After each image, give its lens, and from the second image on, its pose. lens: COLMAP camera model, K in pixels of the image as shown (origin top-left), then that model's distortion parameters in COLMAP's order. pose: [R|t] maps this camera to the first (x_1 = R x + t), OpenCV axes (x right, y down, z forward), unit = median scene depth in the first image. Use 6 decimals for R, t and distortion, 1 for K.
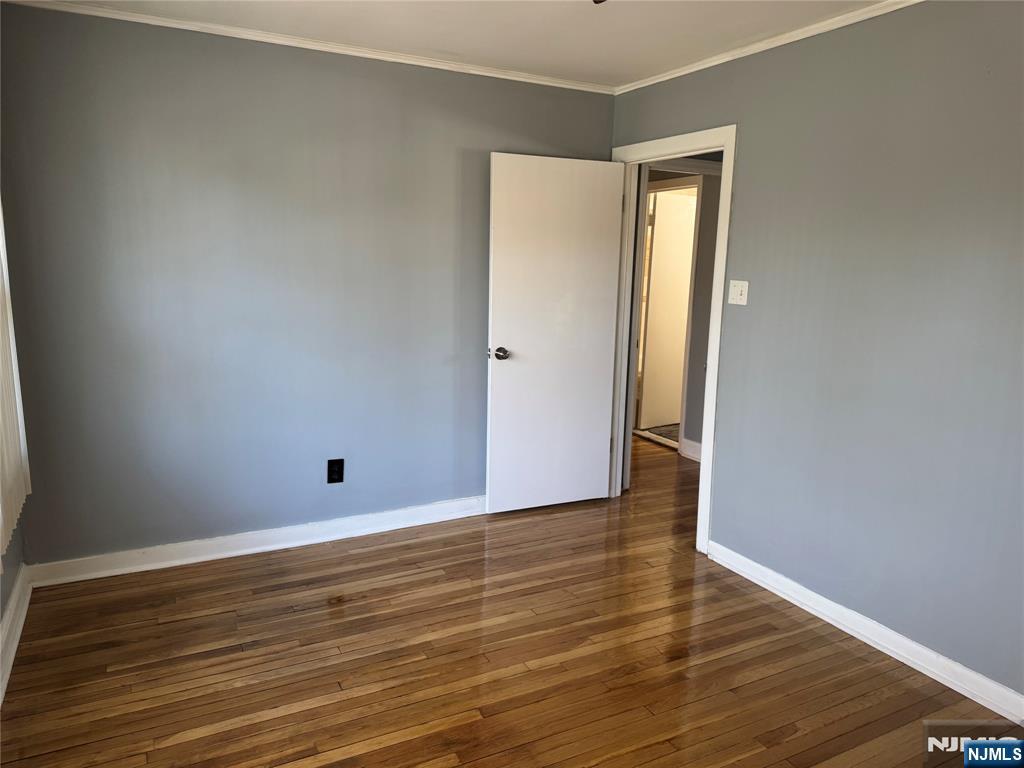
lens RADIAL K [[721.4, 0, 512.0], [0, 721.4, 384.0], [0, 0, 1]] dist [0.025859, -0.041999]
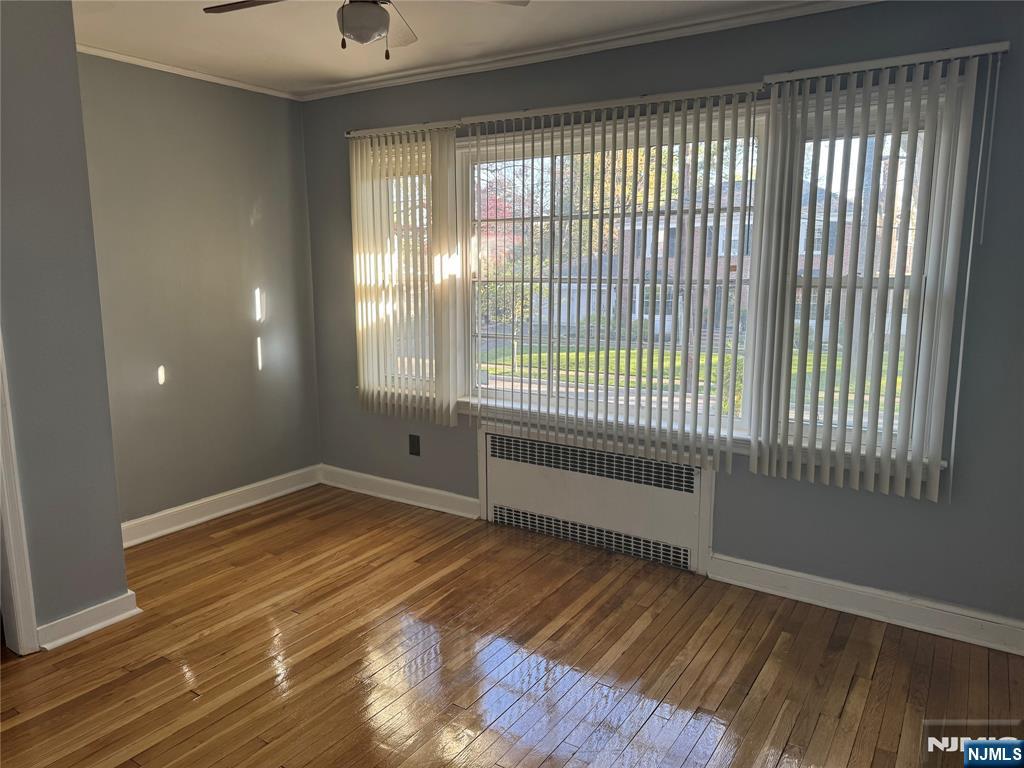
lens RADIAL K [[721.4, 0, 512.0], [0, 721.4, 384.0], [0, 0, 1]] dist [0.025859, -0.041999]
pose [[-0.873660, 0.058506, -0.483006, 0.326502], [-0.103539, 0.947647, 0.302068, -0.263301], [0.475392, 0.313915, -0.821864, 1.564027]]
